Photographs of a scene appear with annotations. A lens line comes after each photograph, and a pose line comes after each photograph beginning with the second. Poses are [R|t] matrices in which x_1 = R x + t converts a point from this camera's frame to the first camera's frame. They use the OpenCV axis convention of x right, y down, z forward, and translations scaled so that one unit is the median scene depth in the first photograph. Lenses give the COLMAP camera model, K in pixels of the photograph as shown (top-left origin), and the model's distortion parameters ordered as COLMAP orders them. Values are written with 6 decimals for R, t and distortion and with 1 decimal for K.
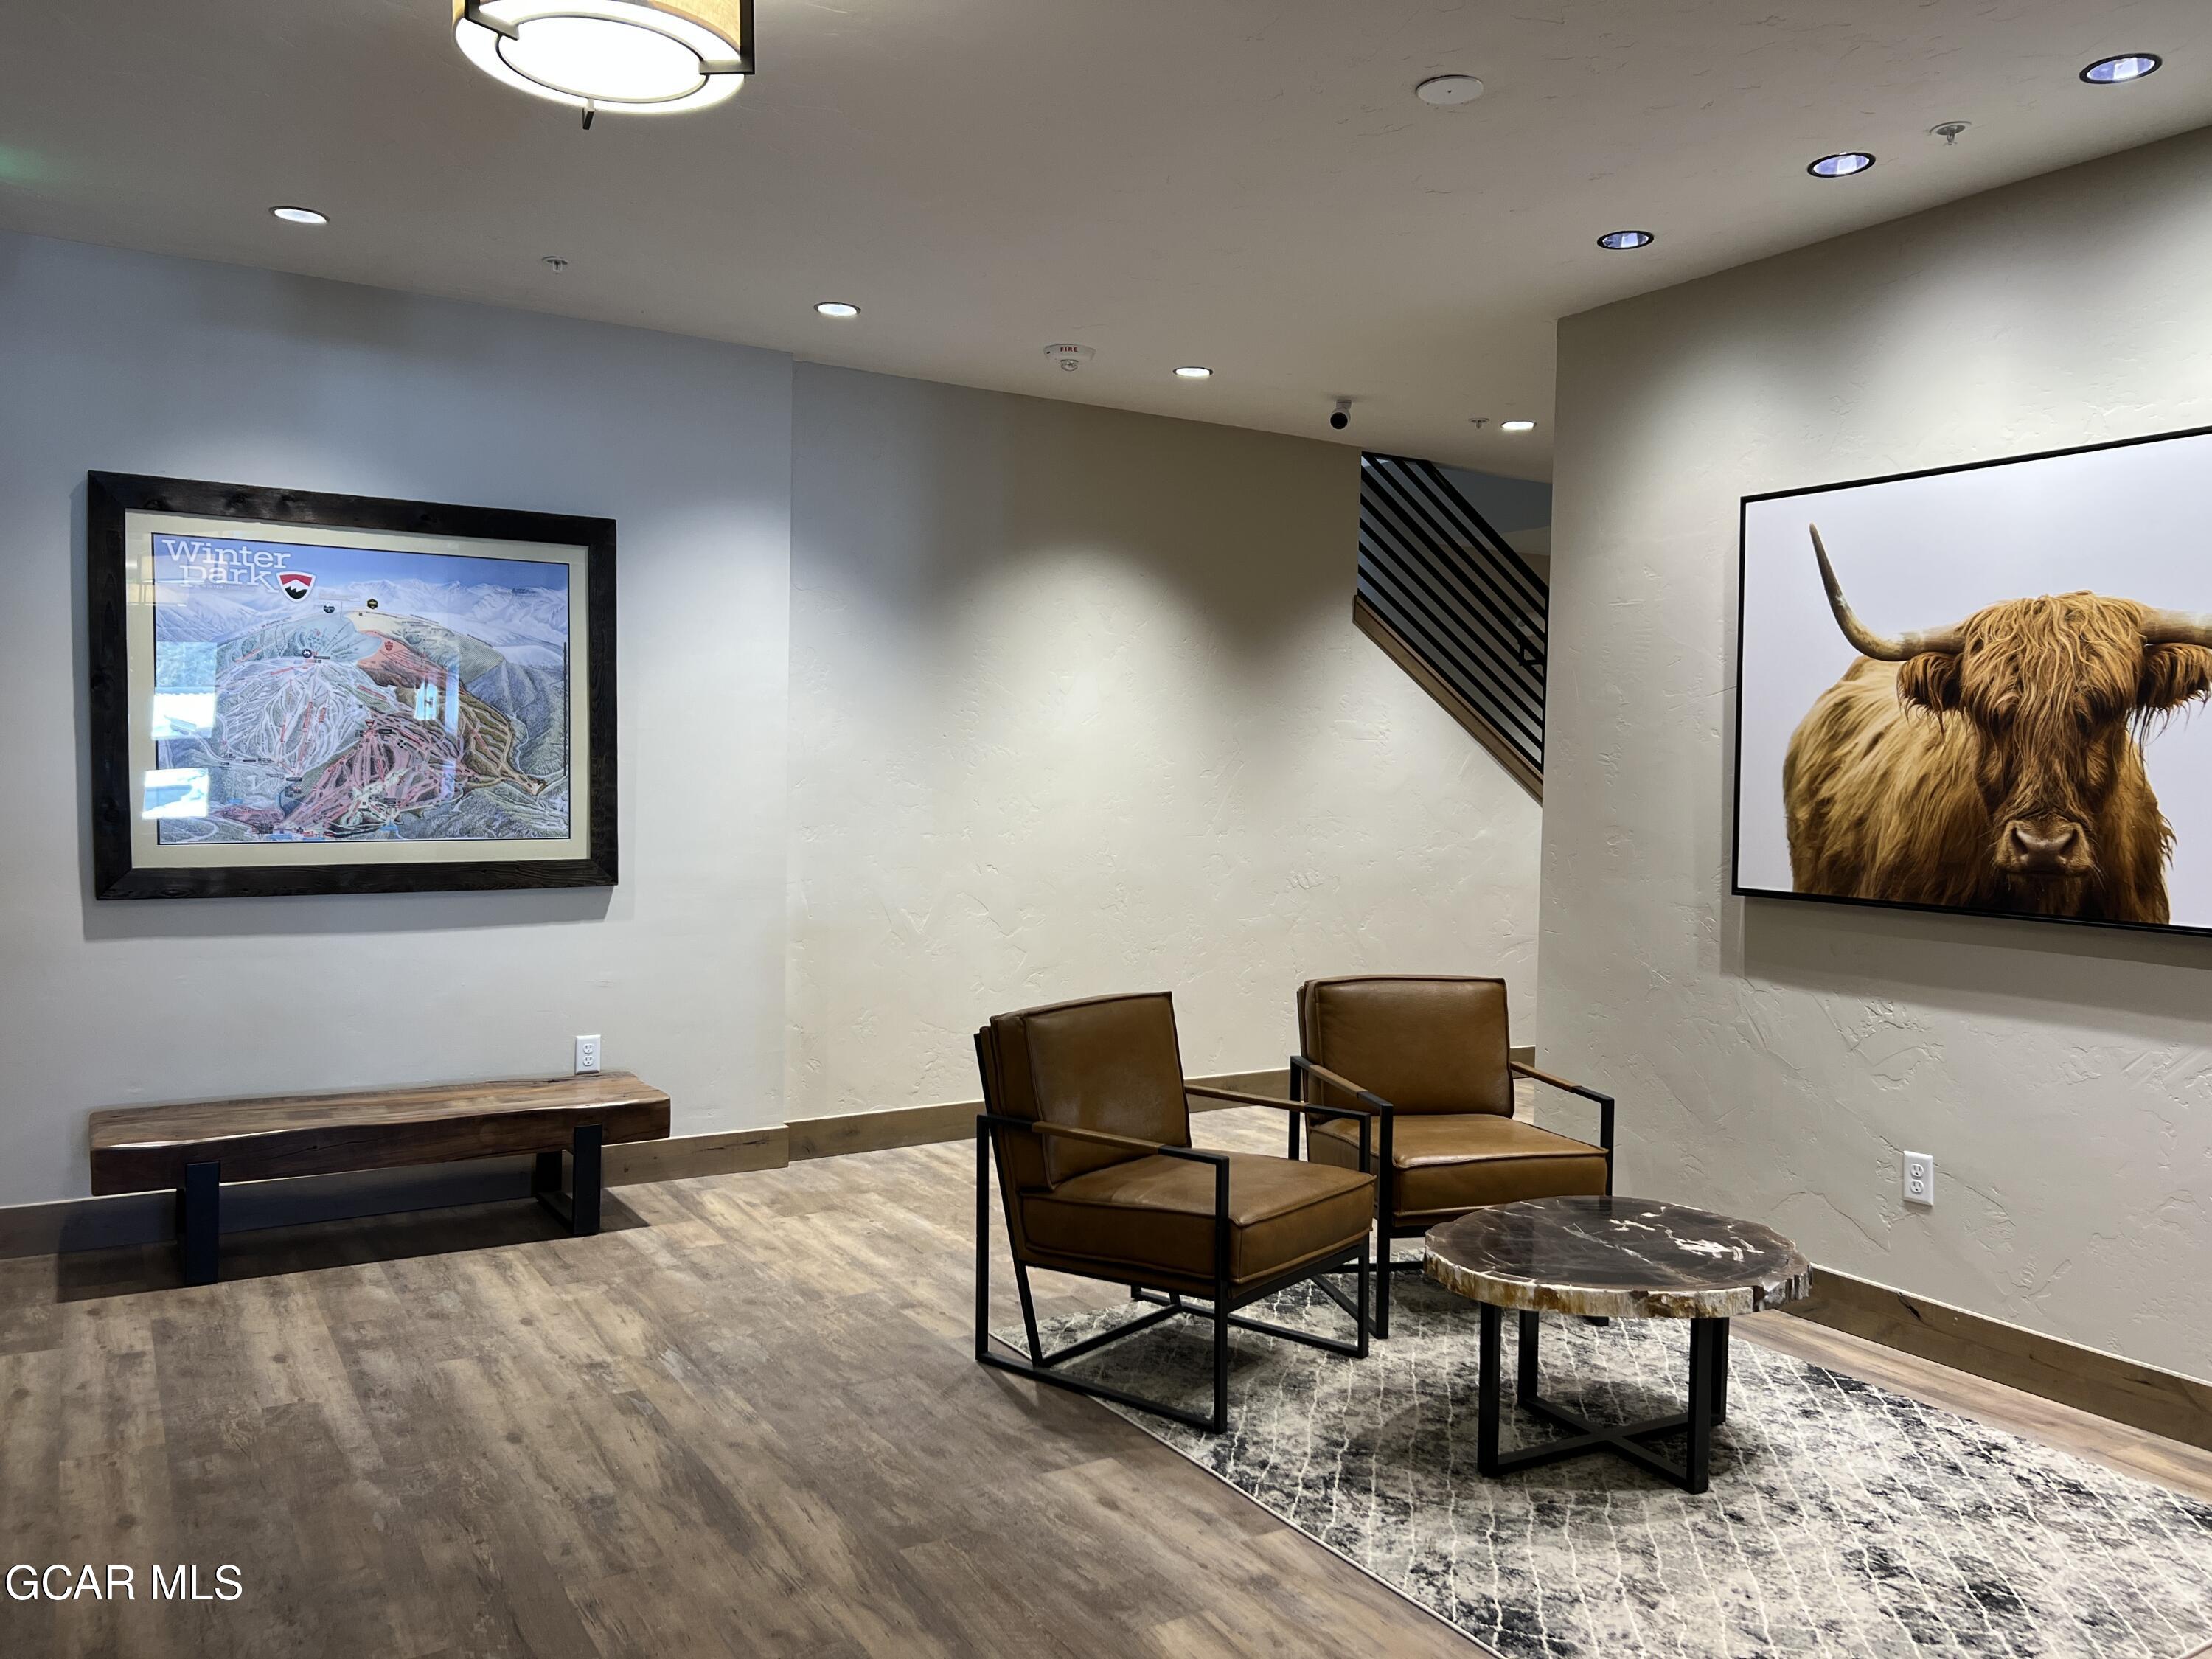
lens RADIAL K [[1666.1, 0, 1108.5], [0, 1666.1, 831.4], [0, 0, 1]] dist [0.056589, -0.047026]
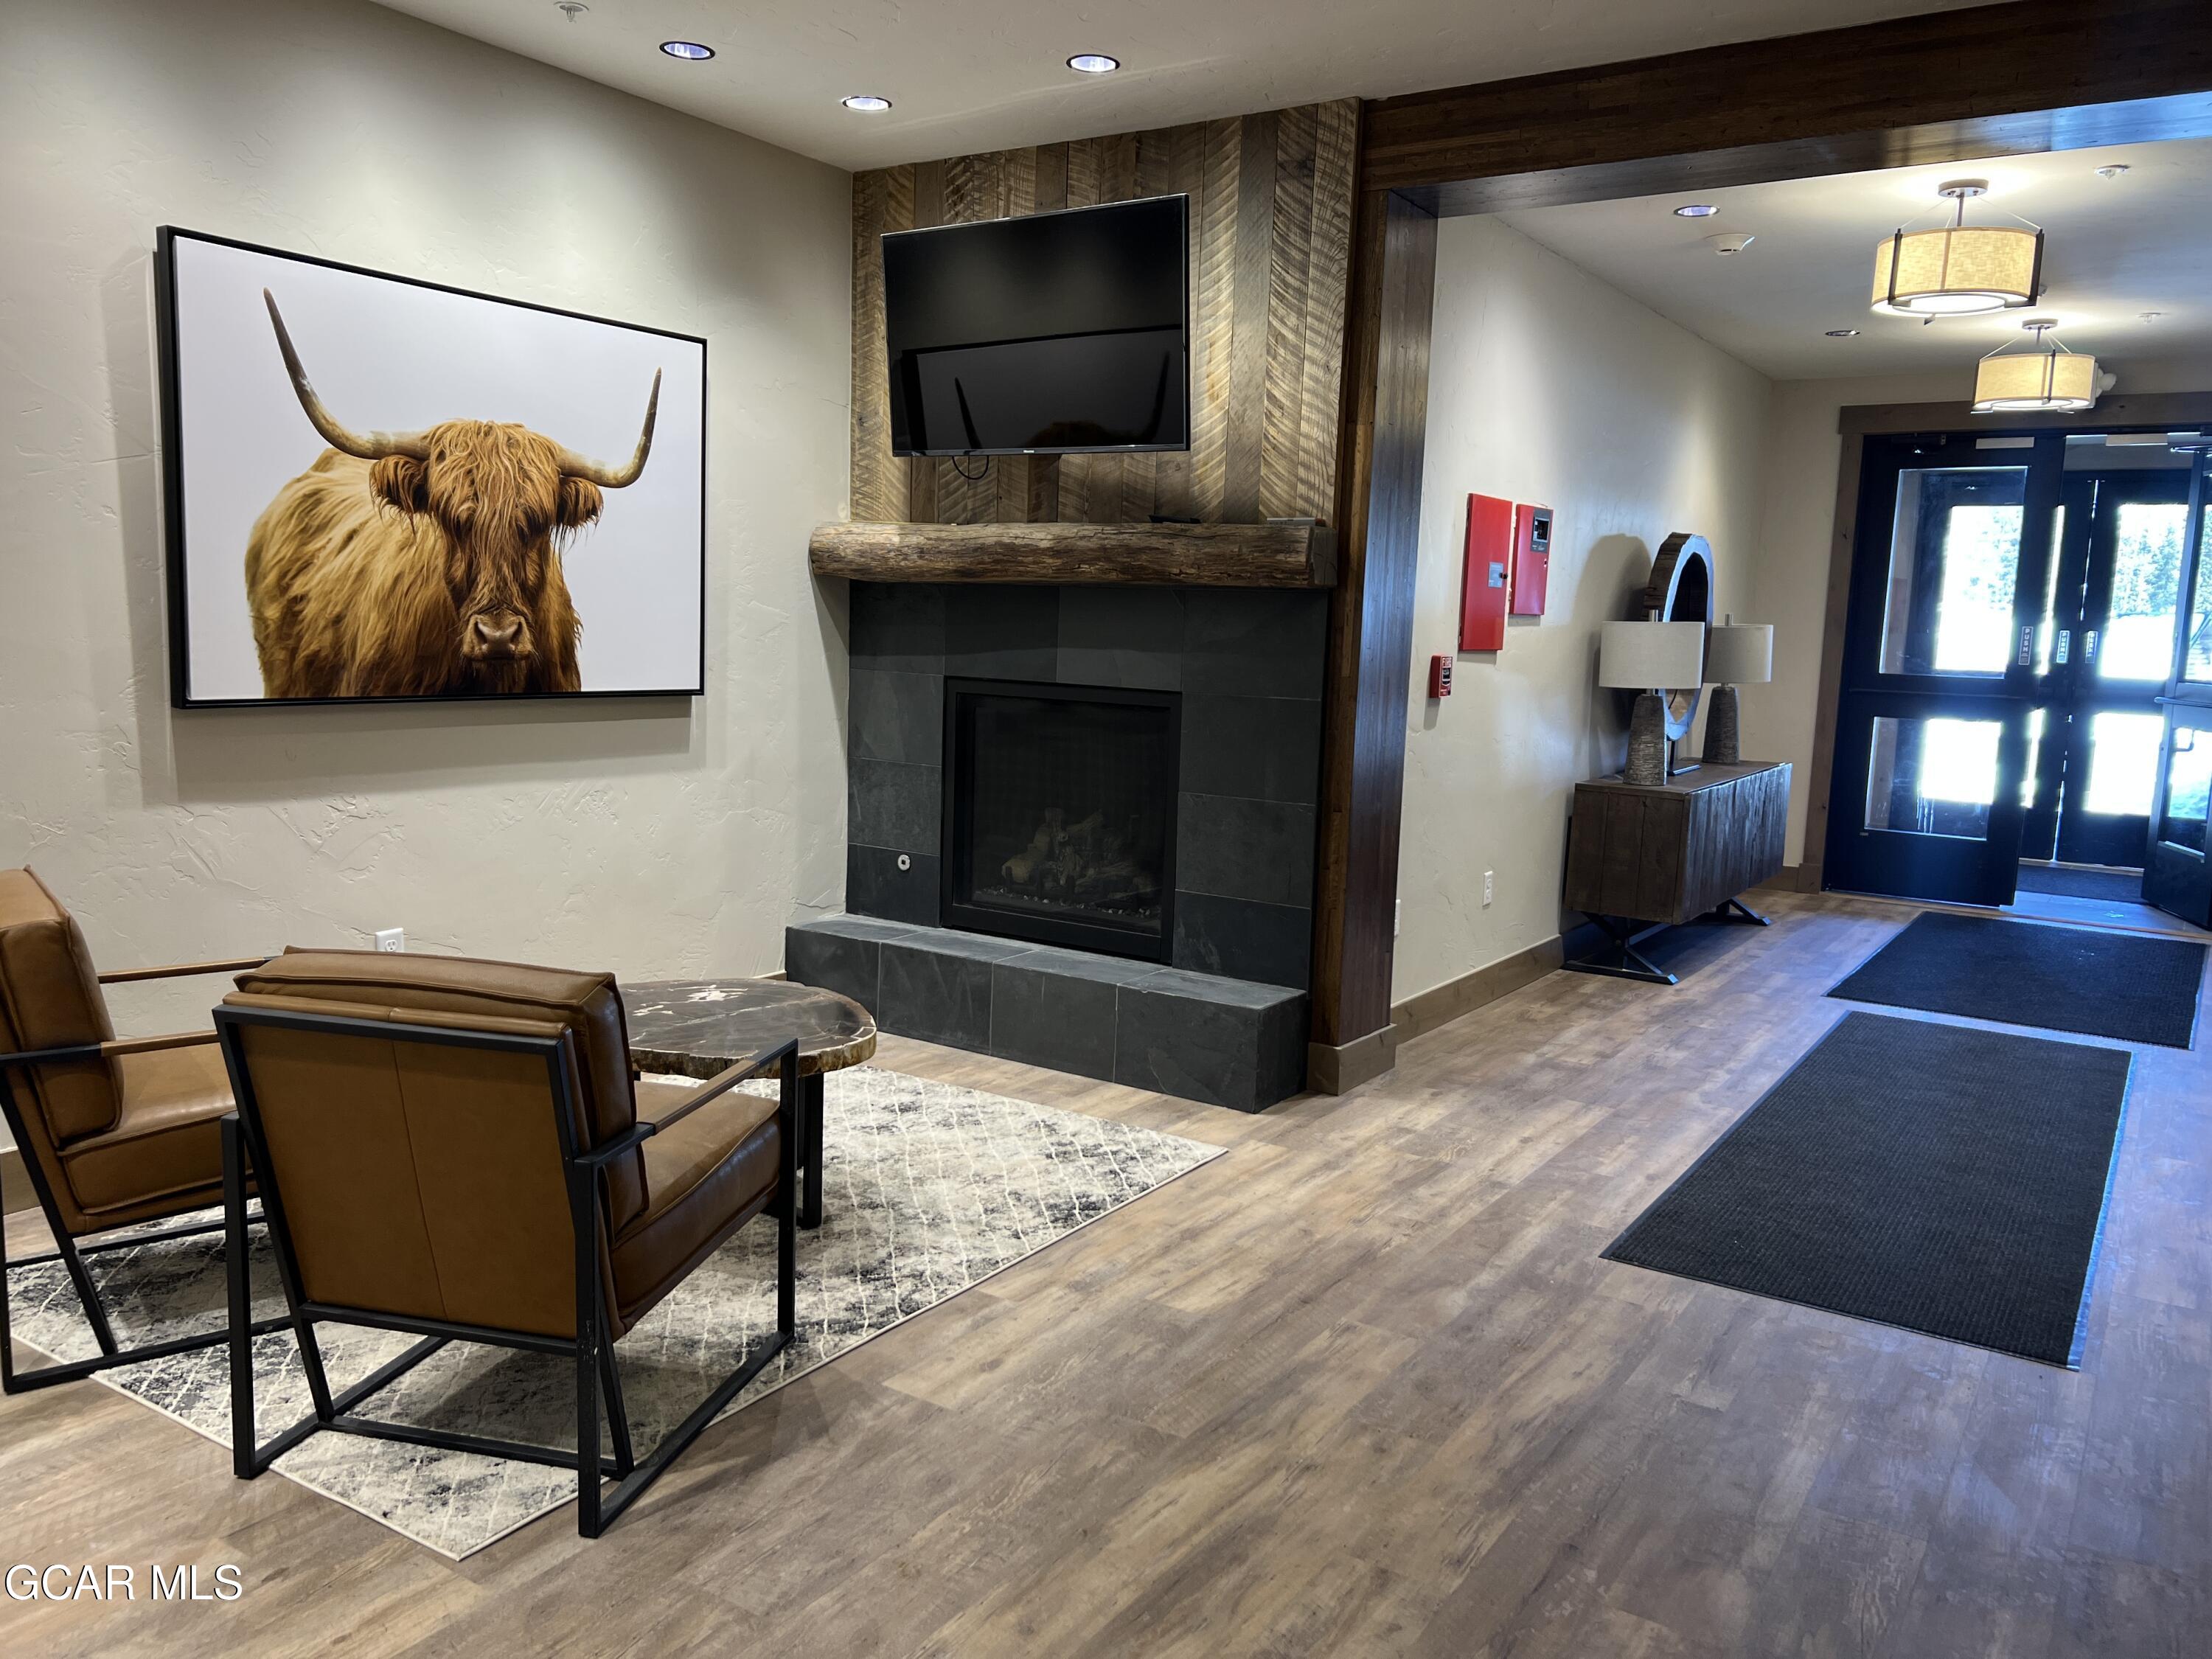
lens RADIAL K [[1666.1, 0, 1111.8], [0, 1666.1, 833.4], [0, 0, 1]] dist [0.056589, -0.047026]
pose [[-0.424304, -0.153143, 0.892476, -0.690924], [-0.006691, 0.986099, 0.166027, -0.052275], [-0.905495, 0.064474, -0.419430, 1.079828]]
